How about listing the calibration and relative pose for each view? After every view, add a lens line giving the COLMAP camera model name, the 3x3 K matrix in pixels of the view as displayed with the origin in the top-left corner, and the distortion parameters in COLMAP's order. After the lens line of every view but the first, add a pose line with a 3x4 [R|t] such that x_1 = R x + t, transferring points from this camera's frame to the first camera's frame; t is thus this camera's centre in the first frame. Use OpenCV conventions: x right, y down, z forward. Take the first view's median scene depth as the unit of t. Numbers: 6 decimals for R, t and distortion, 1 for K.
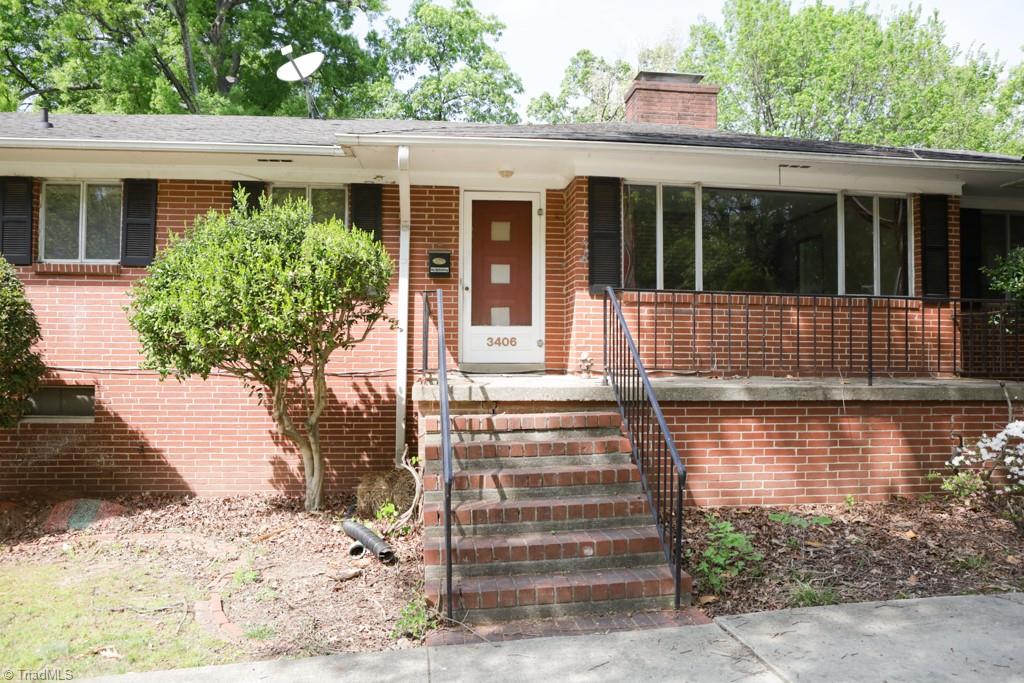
lens RADIAL K [[688.5, 0, 512.0], [0, 688.5, 341.5], [0, 0, 1]] dist [-0.128058, 0.079478]
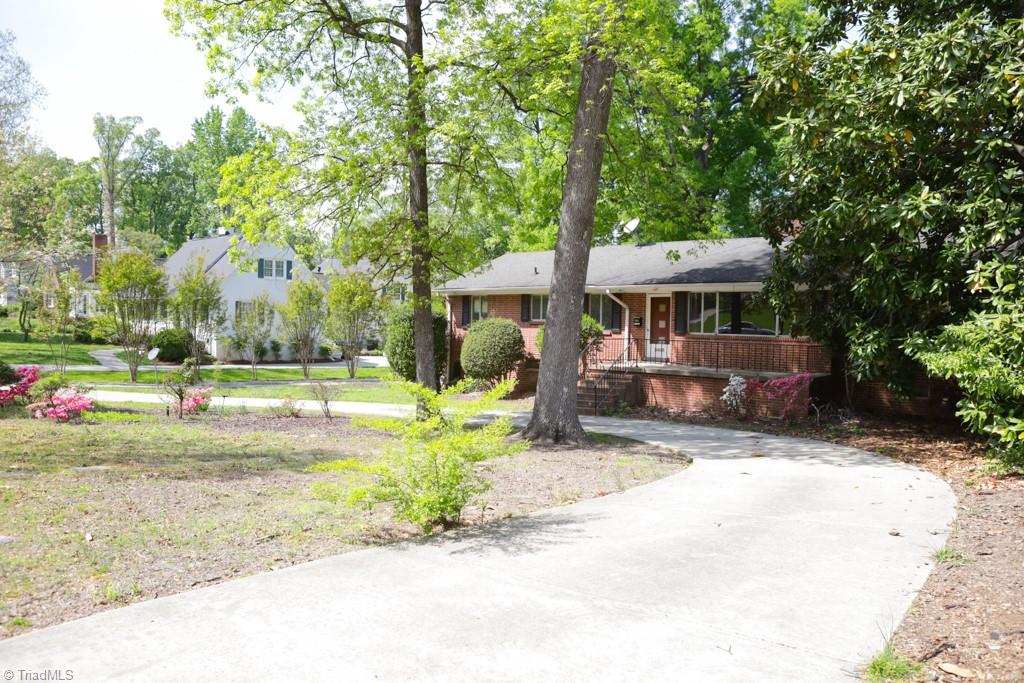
lens RADIAL K [[688.5, 0, 512.0], [0, 688.5, 341.5], [0, 0, 1]] dist [-0.128058, 0.079478]
pose [[0.673124, 0.028156, -0.738993, 1.632455], [-0.000676, 0.999298, 0.037459, -0.137487], [0.739529, -0.024715, 0.672671, -1.273861]]
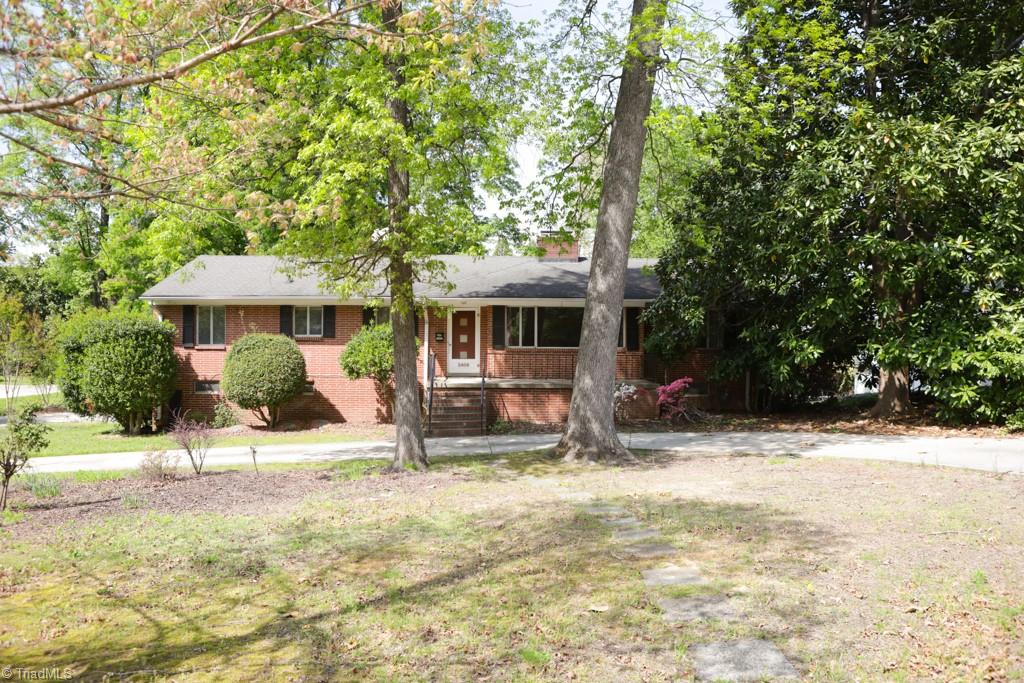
lens RADIAL K [[688.5, 0, 512.0], [0, 688.5, 341.5], [0, 0, 1]] dist [-0.128058, 0.079478]
pose [[0.996011, -0.000952, -0.089230, 0.419388], [0.002108, 0.999915, 0.012861, -0.127163], [0.089210, -0.012998, 0.995928, -1.663263]]
